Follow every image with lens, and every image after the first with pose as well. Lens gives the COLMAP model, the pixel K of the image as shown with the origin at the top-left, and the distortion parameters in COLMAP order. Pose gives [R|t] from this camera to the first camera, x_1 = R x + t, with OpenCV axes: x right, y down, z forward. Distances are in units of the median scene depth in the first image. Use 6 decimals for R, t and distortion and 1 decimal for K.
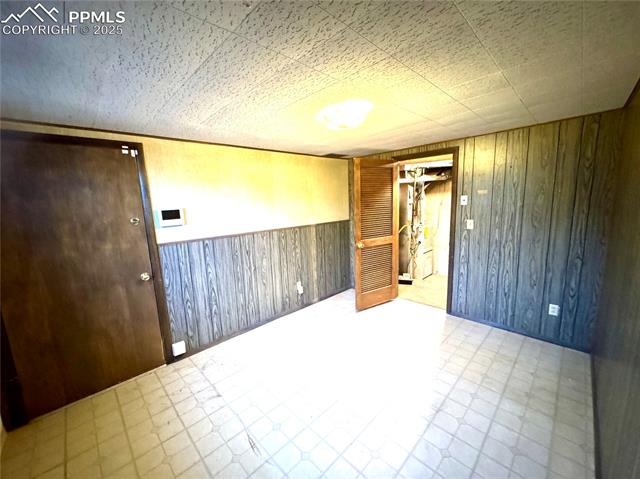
lens RADIAL K [[255.0, 0, 320.0], [0, 255.0, 239.5], [0, 0, 1]] dist [-0.002458, -0.000199]
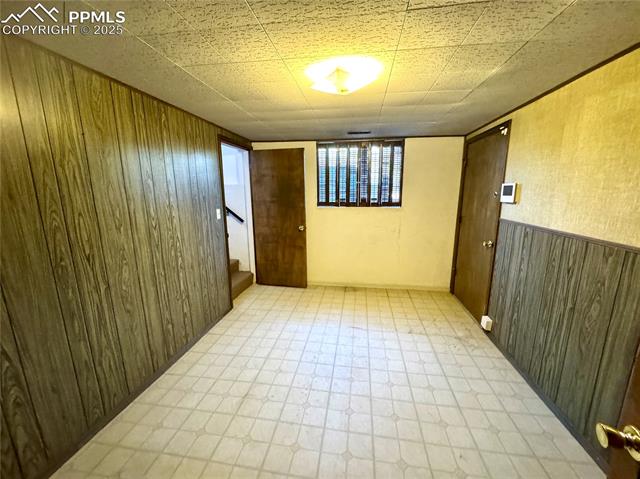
lens RADIAL K [[255.0, 0, 320.0], [0, 255.0, 239.5], [0, 0, 1]] dist [-0.002458, -0.000199]
pose [[-0.798430, 0.162222, -0.579822, 0.501028], [-0.052821, 0.940434, 0.335849, -0.188224], [0.599766, 0.298779, -0.742302, 1.211938]]
